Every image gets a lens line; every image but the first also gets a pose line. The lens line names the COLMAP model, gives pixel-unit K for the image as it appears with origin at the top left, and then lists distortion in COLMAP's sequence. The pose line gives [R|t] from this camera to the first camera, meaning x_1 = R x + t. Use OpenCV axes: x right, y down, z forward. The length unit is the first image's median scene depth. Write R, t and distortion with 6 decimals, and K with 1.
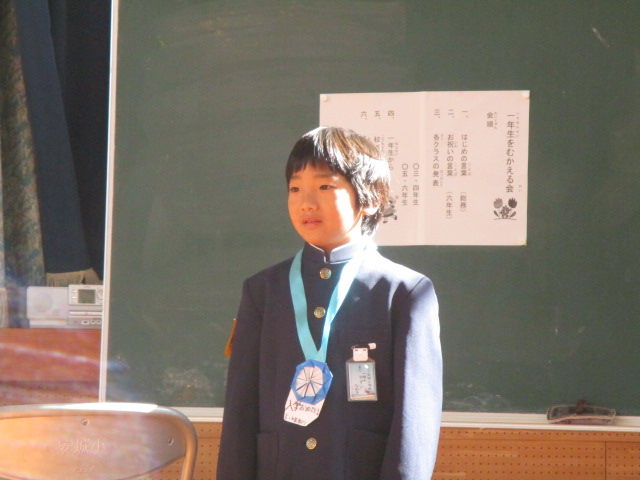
lens RADIAL K [[570.8, 0, 318.1], [0, 570.8, 238.8], [0, 0, 1]] dist [0.001693, 0.004138]
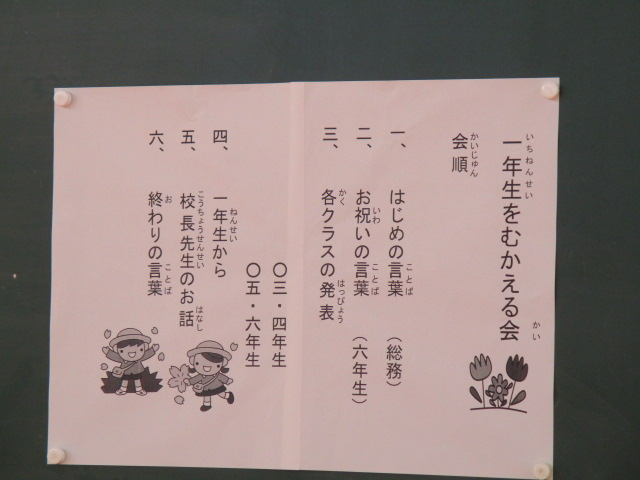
lens RADIAL K [[671.3, 0, 321.7], [0, 671.3, 241.4], [0, 0, 1]] dist [0.021068, 0.000000]
pose [[0.999723, -0.016223, 0.017060, 0.195146], [0.015602, 0.999233, 0.035907, -0.164854], [-0.017630, -0.035631, 0.999209, 0.530073]]
